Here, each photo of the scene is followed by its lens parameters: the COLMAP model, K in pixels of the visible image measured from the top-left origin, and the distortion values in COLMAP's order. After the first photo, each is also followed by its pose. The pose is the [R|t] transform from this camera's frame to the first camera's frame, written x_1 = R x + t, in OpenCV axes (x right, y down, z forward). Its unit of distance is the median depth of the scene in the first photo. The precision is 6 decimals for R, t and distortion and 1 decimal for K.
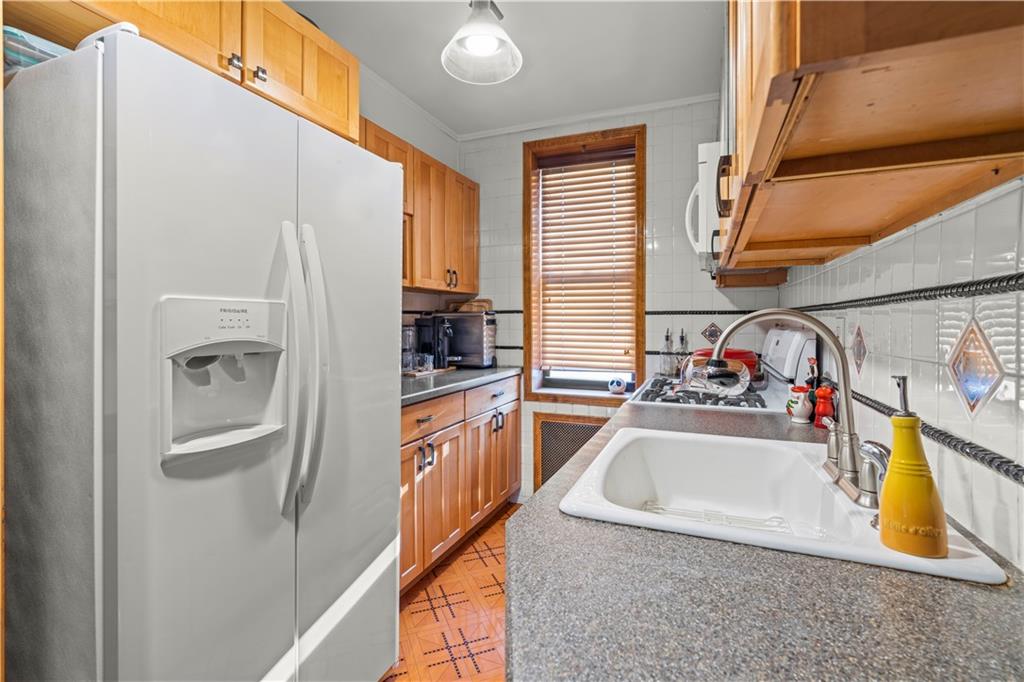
lens RADIAL K [[470.3, 0, 507.4], [0, 470.3, 326.5], [0, 0, 1]] dist [-0.002981, 0.000049]
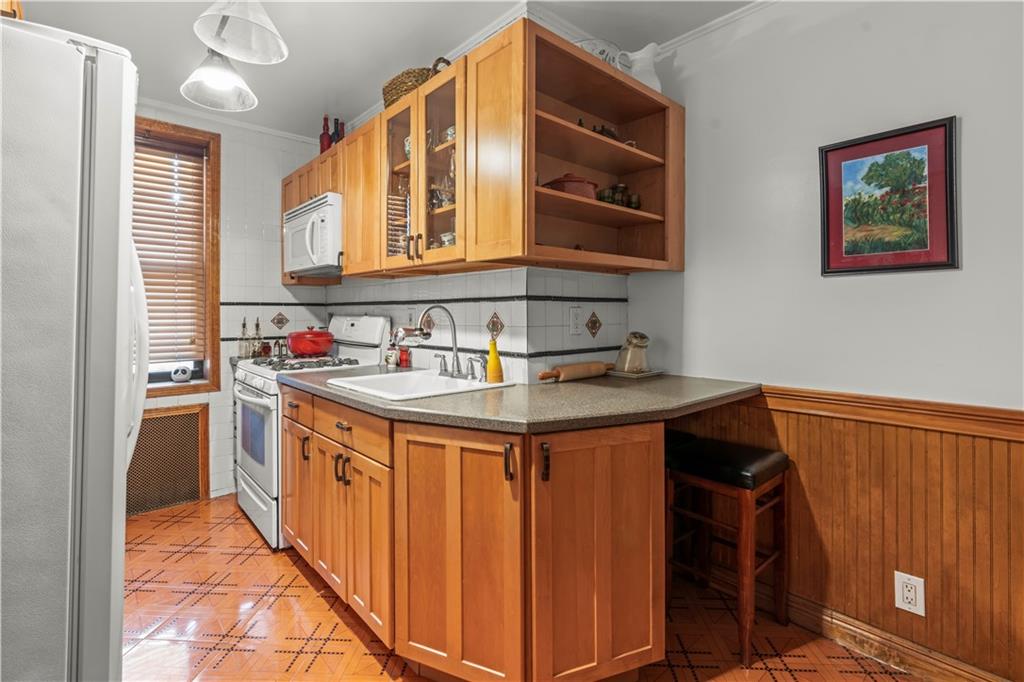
lens RADIAL K [[483.4, 0, 509.4], [0, 483.4, 310.2], [0, 0, 1]] dist [0.000426, 0.000291]
pose [[0.433353, 0.001729, 0.901222, -0.416044], [0.012058, 0.999898, -0.007716, 0.003316], [-0.901143, 0.014210, 0.433288, -0.101447]]
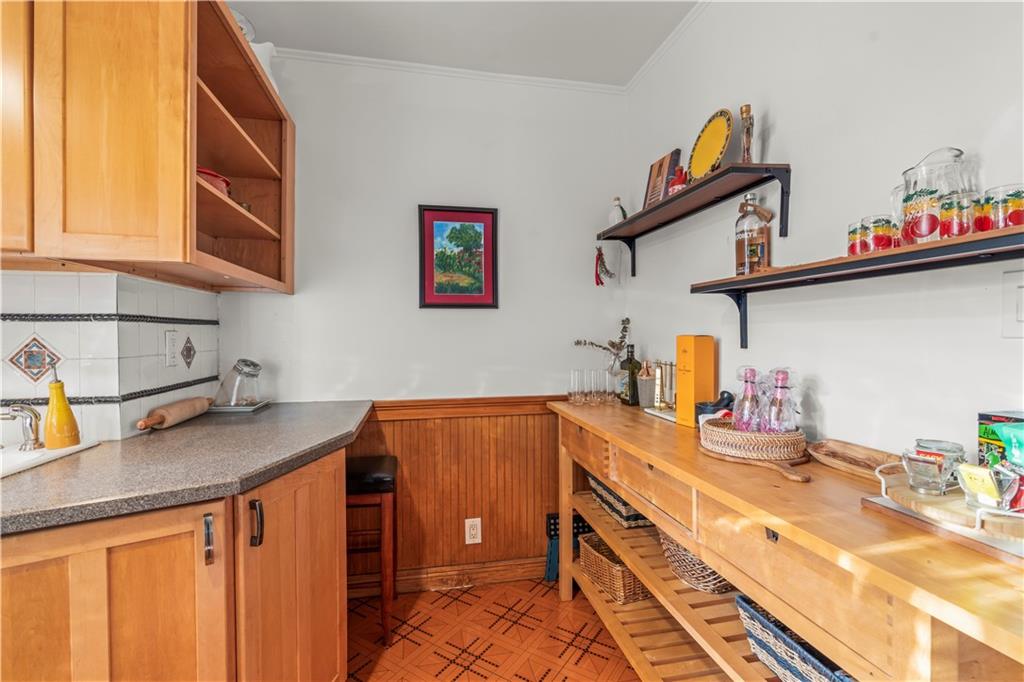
lens RADIAL K [[472.7, 0, 512.0], [0, 472.7, 341.0], [0, 0, 1]] dist [-0.001119, 0.000176]
pose [[-0.559546, -0.014178, 0.828678, -0.398836], [0.006849, 0.999740, 0.021729, -0.003209], [-0.828771, 0.017833, -0.559304, 0.108659]]
